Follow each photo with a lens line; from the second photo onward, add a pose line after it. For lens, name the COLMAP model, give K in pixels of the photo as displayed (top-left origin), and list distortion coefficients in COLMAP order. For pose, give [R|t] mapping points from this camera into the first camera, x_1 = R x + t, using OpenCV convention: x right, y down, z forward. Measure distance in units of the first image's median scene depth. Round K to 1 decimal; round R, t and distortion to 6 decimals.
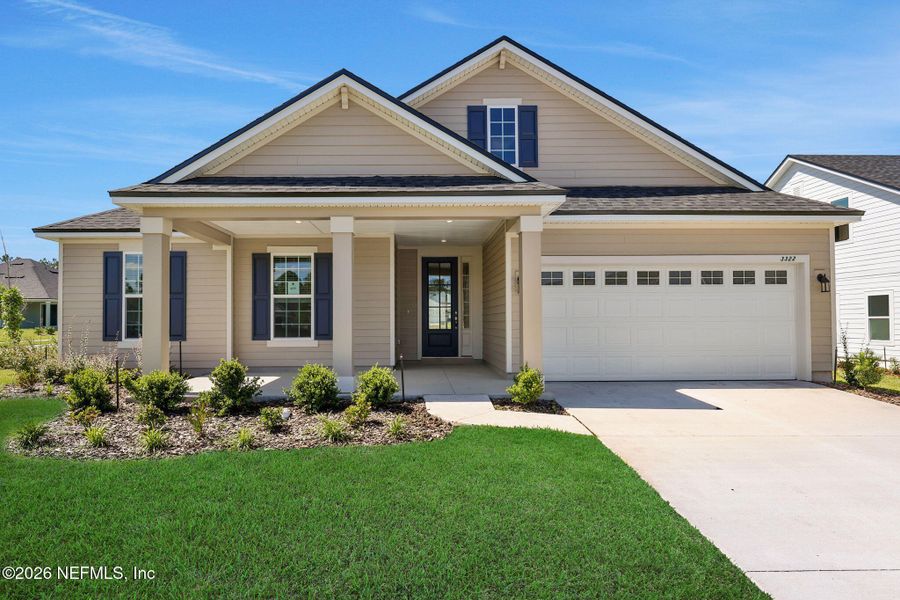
lens RADIAL K [[586.4, 0, 429.2], [0, 586.4, 307.8], [0, 0, 1]] dist [-0.000948, -0.000233]
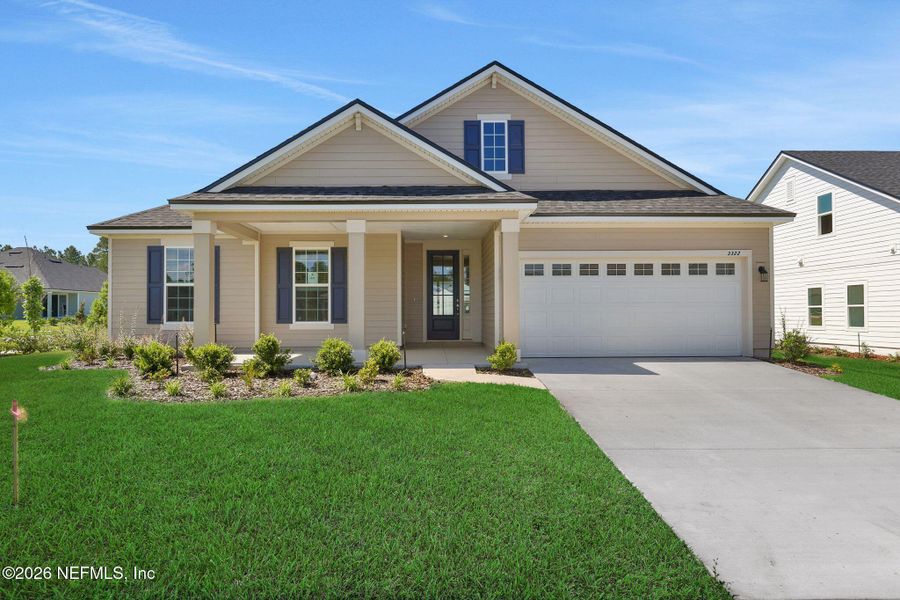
lens RADIAL K [[647.0, 0, 450.0], [0, 647.0, 300.0], [0, 0, 1]] dist [0.000360, 0.000020]
pose [[0.999997, 0.000605, 0.002347, 0.038952], [-0.000605, 1.000000, 0.000027, 0.010698], [-0.002347, -0.000029, 0.999997, -0.308506]]
